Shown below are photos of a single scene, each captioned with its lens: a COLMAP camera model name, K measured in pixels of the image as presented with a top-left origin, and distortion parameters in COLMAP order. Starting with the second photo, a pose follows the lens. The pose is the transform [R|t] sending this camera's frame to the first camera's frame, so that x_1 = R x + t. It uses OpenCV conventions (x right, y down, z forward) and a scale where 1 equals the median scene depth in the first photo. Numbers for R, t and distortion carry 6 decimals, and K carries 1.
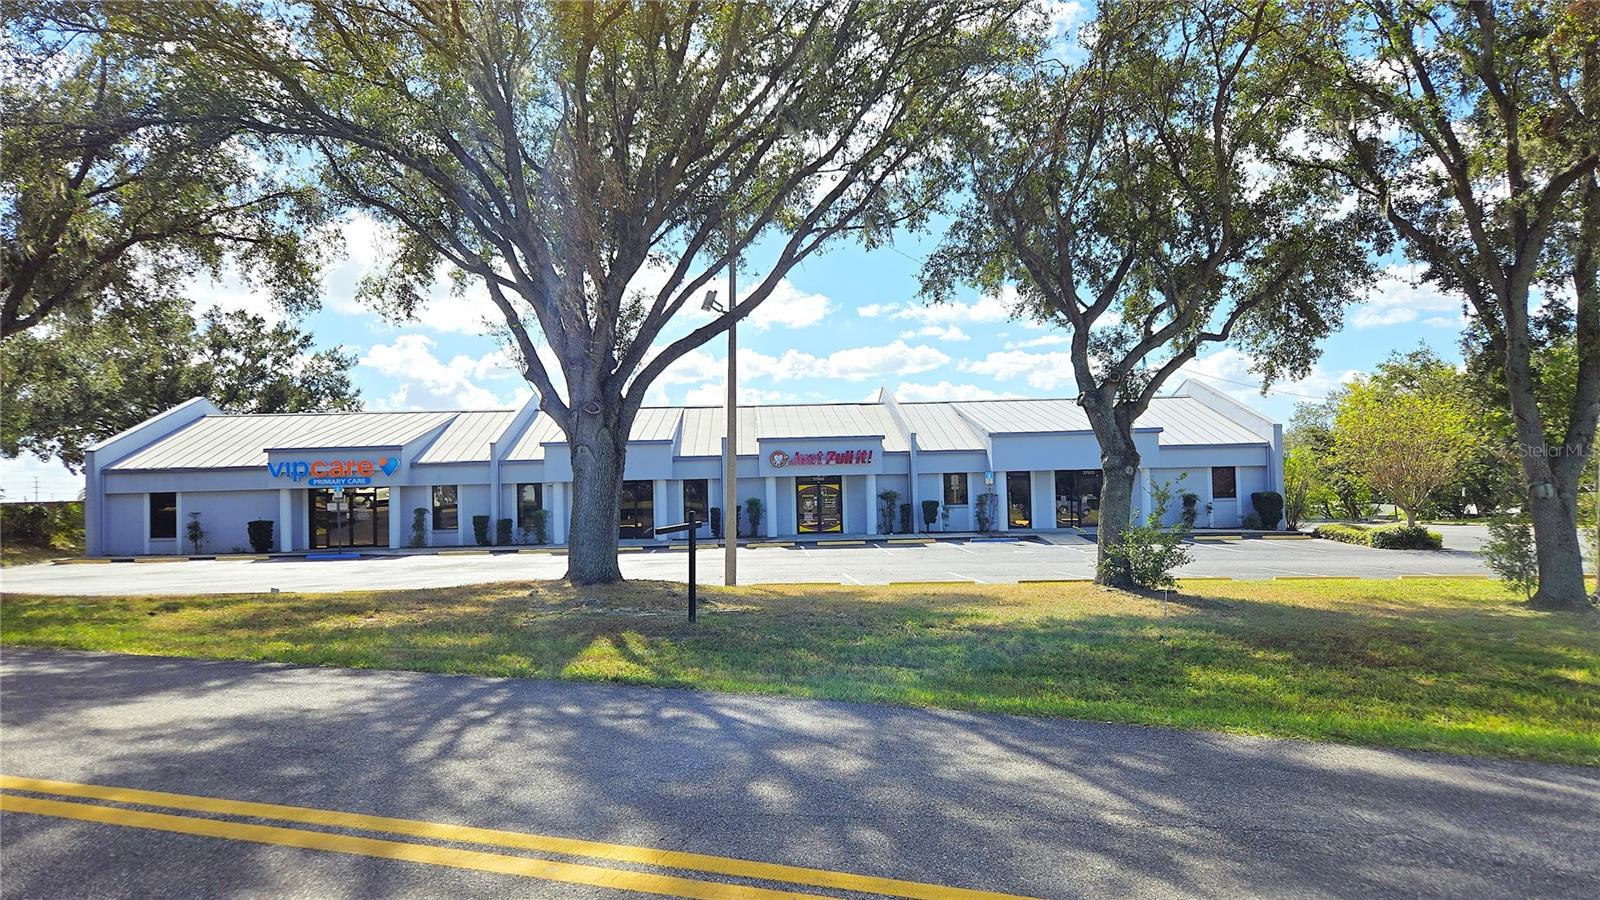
lens RADIAL K [[1081.2, 0, 788.0], [0, 1081.2, 452.3], [0, 0, 1]] dist [0.086231, -0.071872]
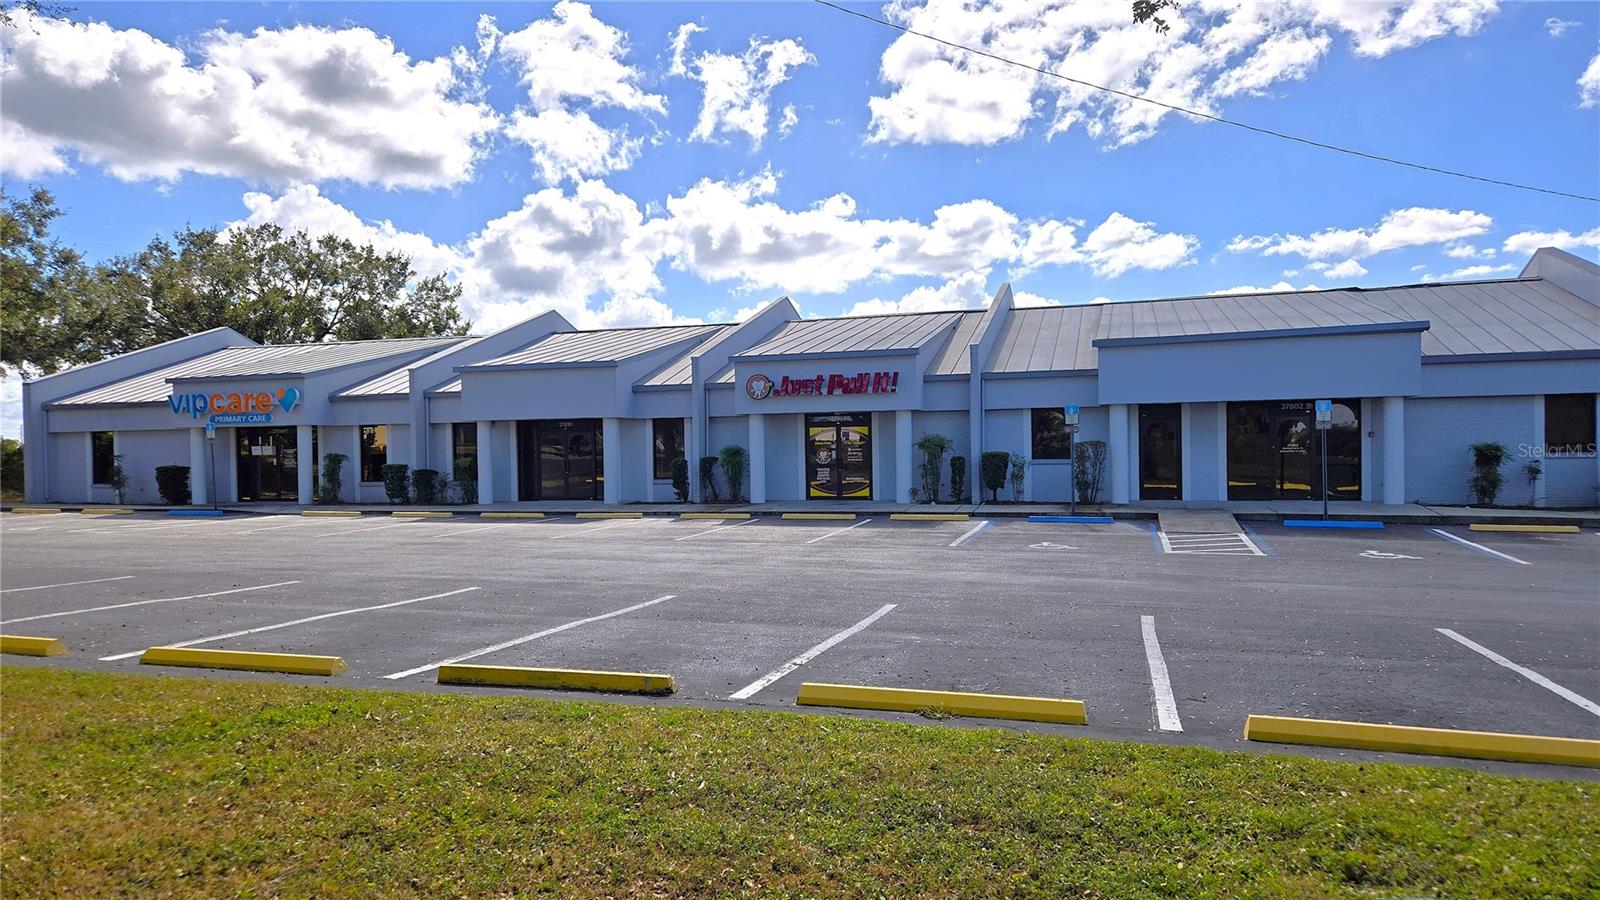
lens RADIAL K [[1081.2, 0, 788.0], [0, 1081.2, 452.3], [0, 0, 1]] dist [0.086231, -0.071872]
pose [[0.937608, 0.011321, -0.347510, 0.237242], [0.002925, 0.999178, 0.040443, 0.019014], [0.347682, -0.038936, 0.936804, 0.371764]]
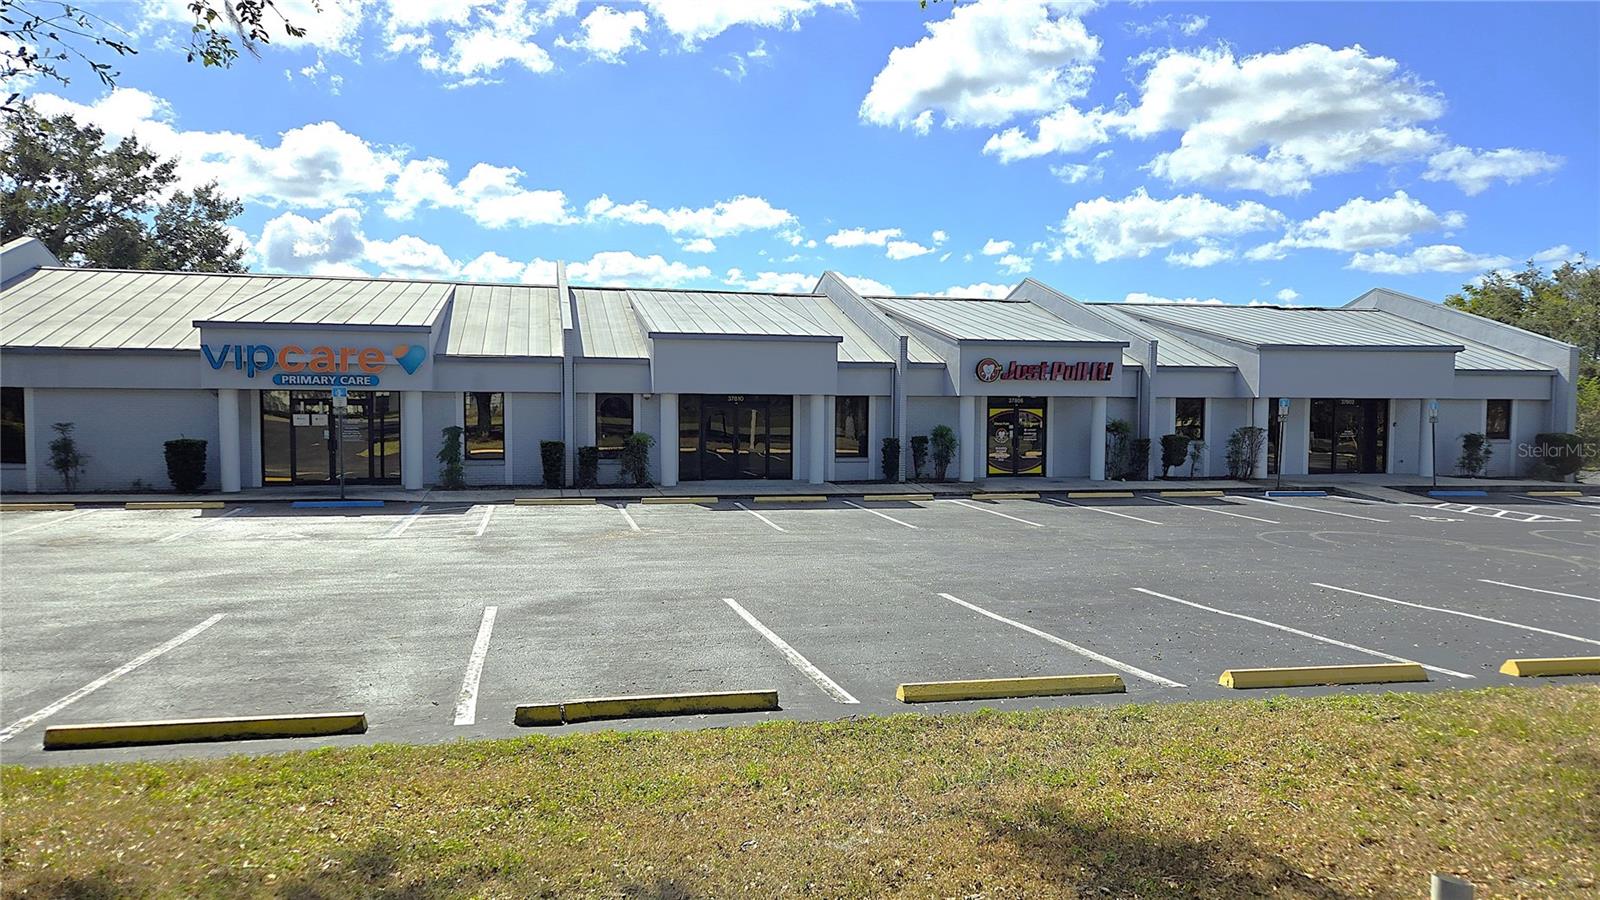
lens RADIAL K [[1081.2, 0, 788.0], [0, 1081.2, 452.3], [0, 0, 1]] dist [0.086231, -0.071872]
pose [[0.980886, 0.021906, 0.193344, -0.264147], [-0.036465, 0.996733, 0.072066, 0.012838], [-0.191134, -0.077739, 0.978481, 0.333236]]
